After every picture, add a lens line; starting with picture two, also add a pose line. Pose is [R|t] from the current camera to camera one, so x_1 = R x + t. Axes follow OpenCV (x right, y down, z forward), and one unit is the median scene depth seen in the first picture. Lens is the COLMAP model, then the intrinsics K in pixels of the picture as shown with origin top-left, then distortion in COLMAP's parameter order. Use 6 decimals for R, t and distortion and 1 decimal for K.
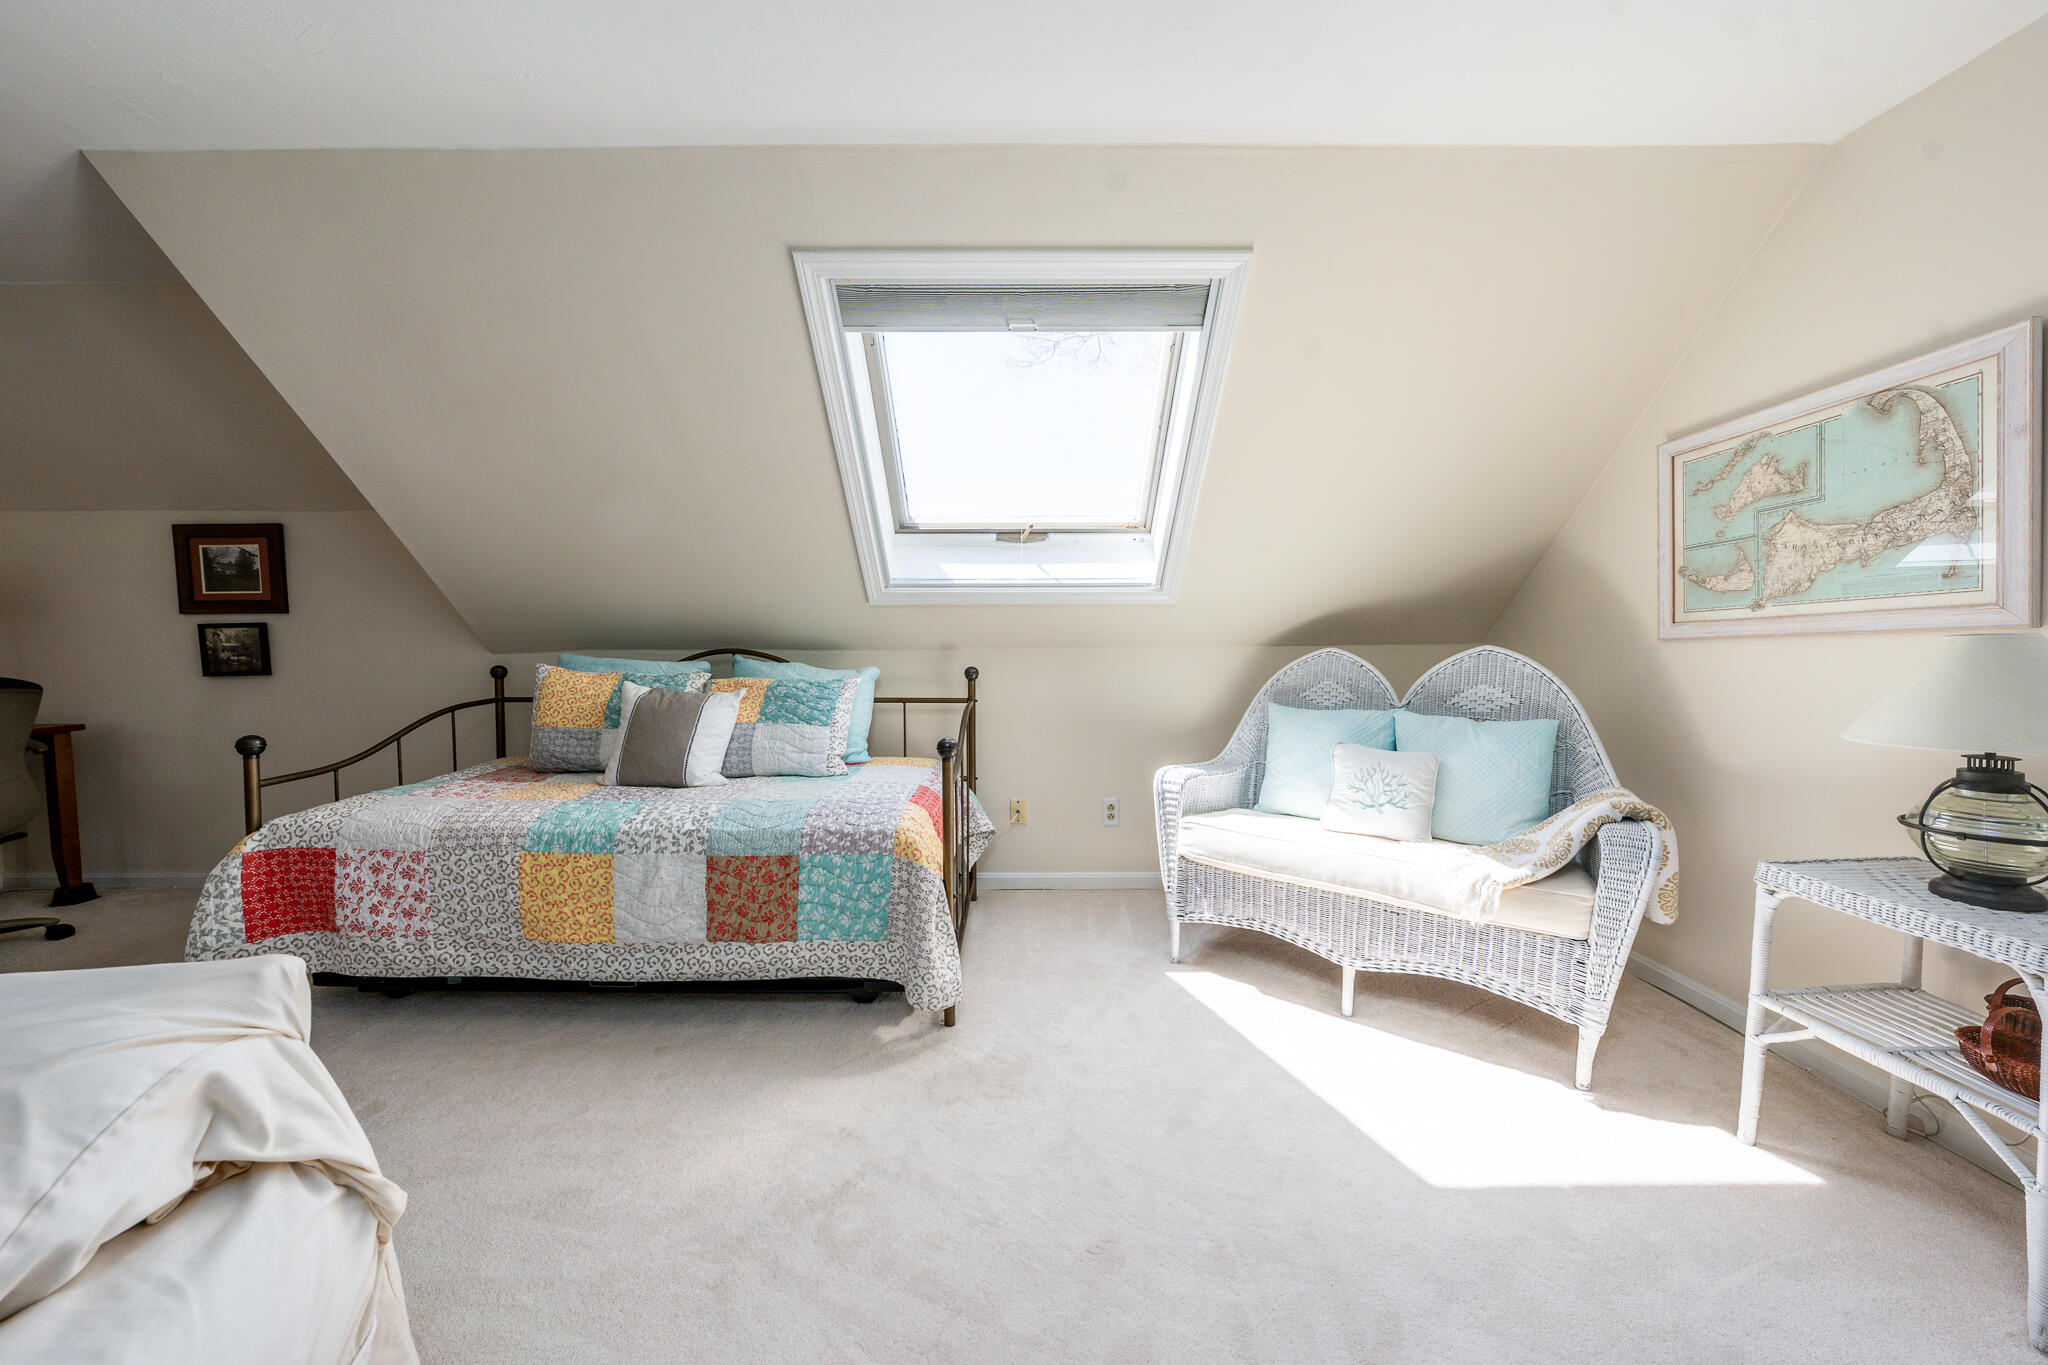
lens RADIAL K [[708.9, 0, 1027.9], [0, 708.9, 669.4], [0, 0, 1]] dist [-0.001955, -0.000056]
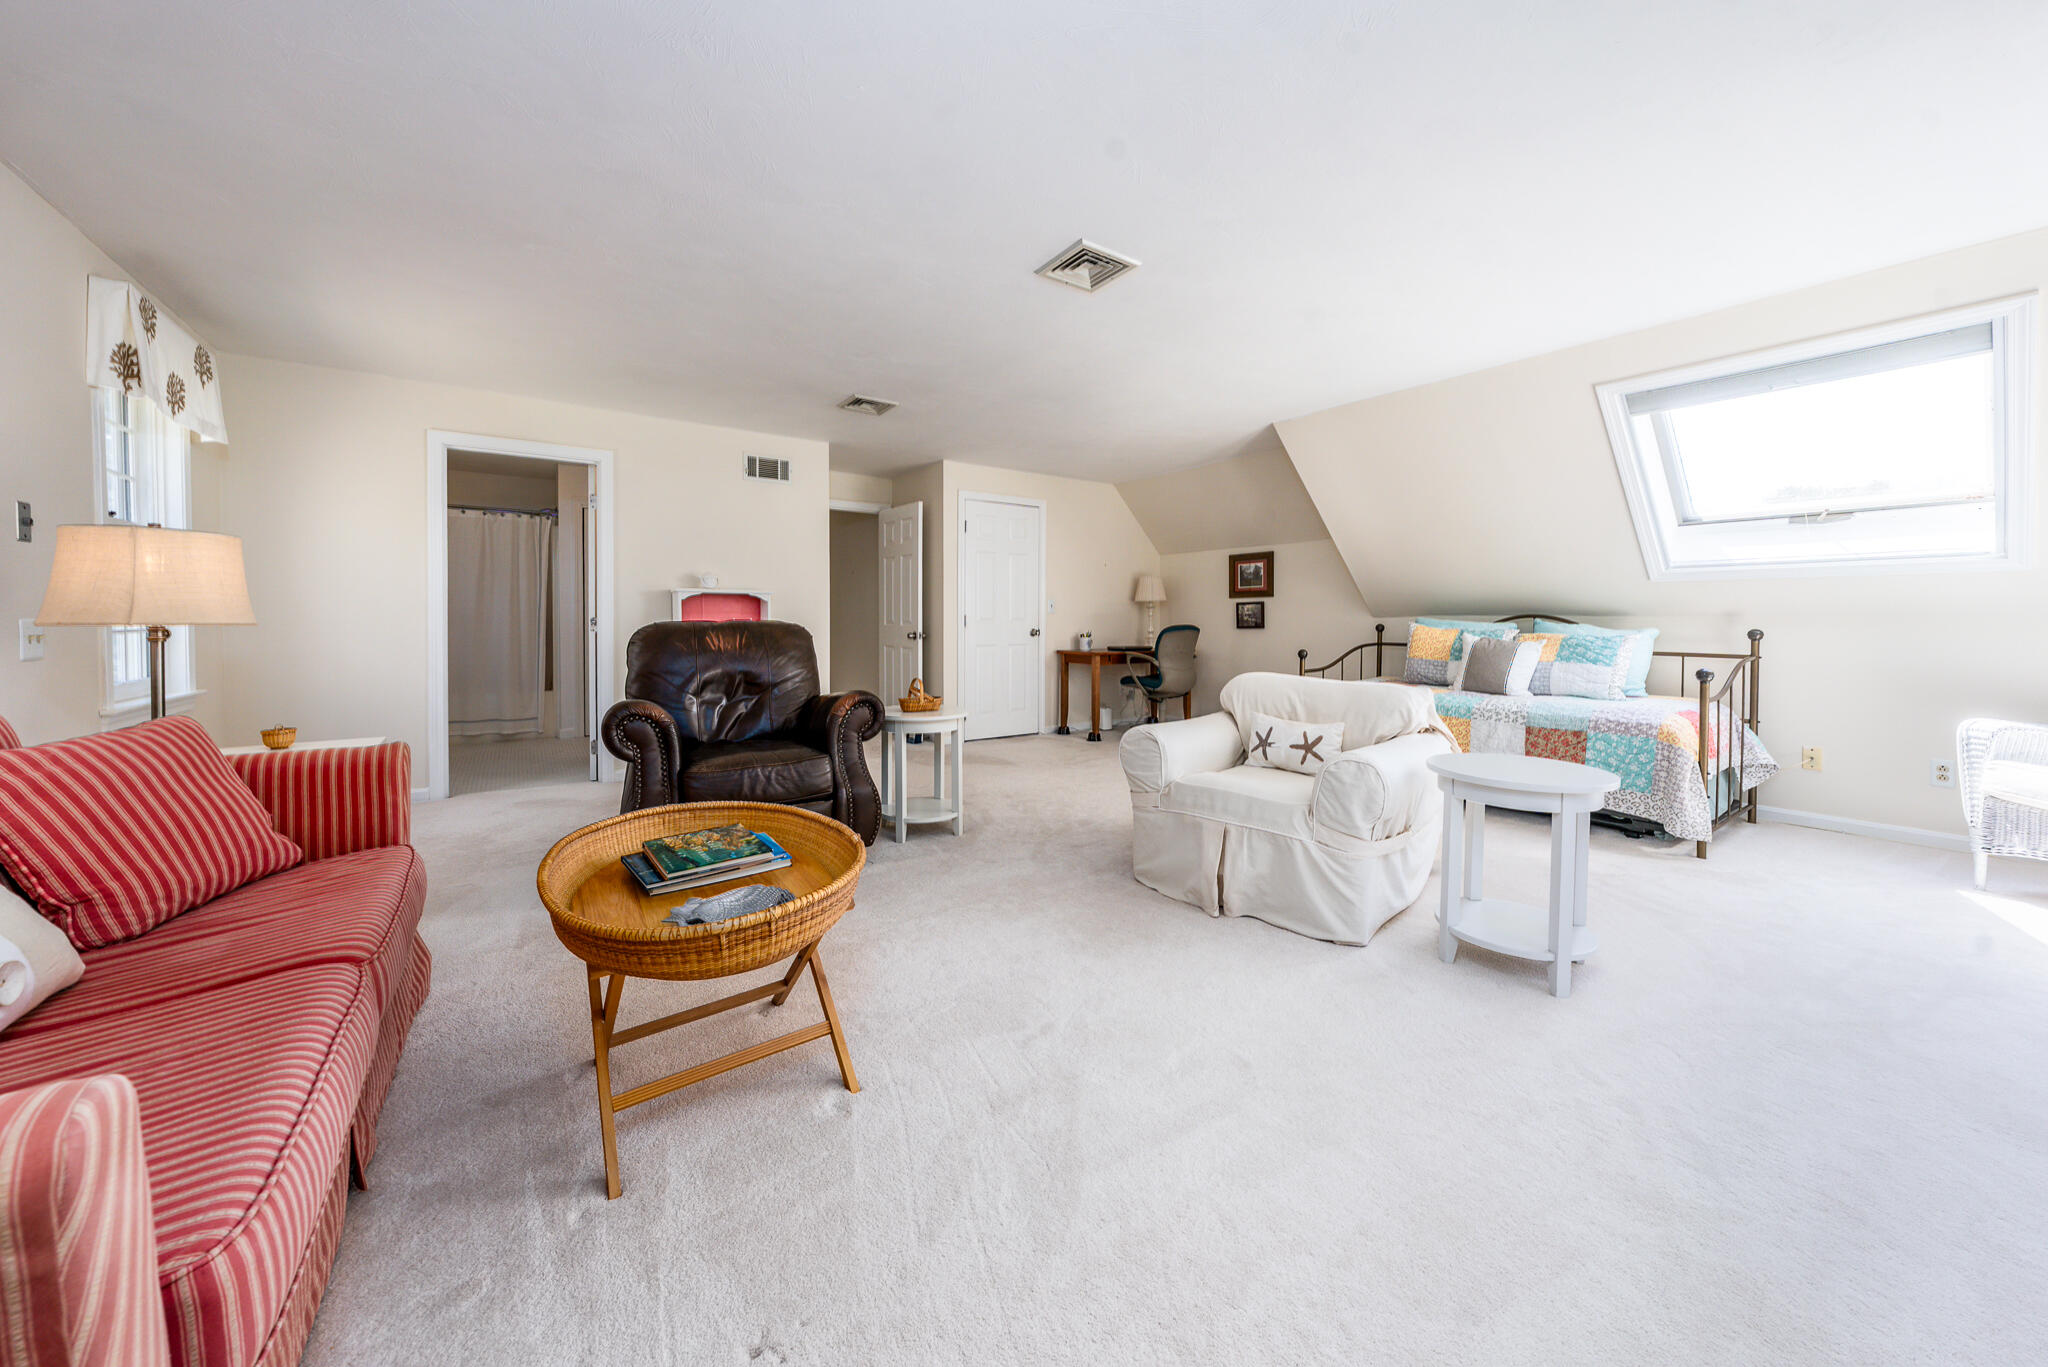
lens RADIAL K [[722.7, 0, 1039.4], [0, 722.7, 633.9], [0, 0, 1]] dist [-0.002327, 0.000244]
pose [[0.584997, 0.021174, -0.810759, 0.235914], [-0.035840, 0.999358, 0.000239, 0.055216], [0.810243, 0.028918, 0.585380, -0.833079]]
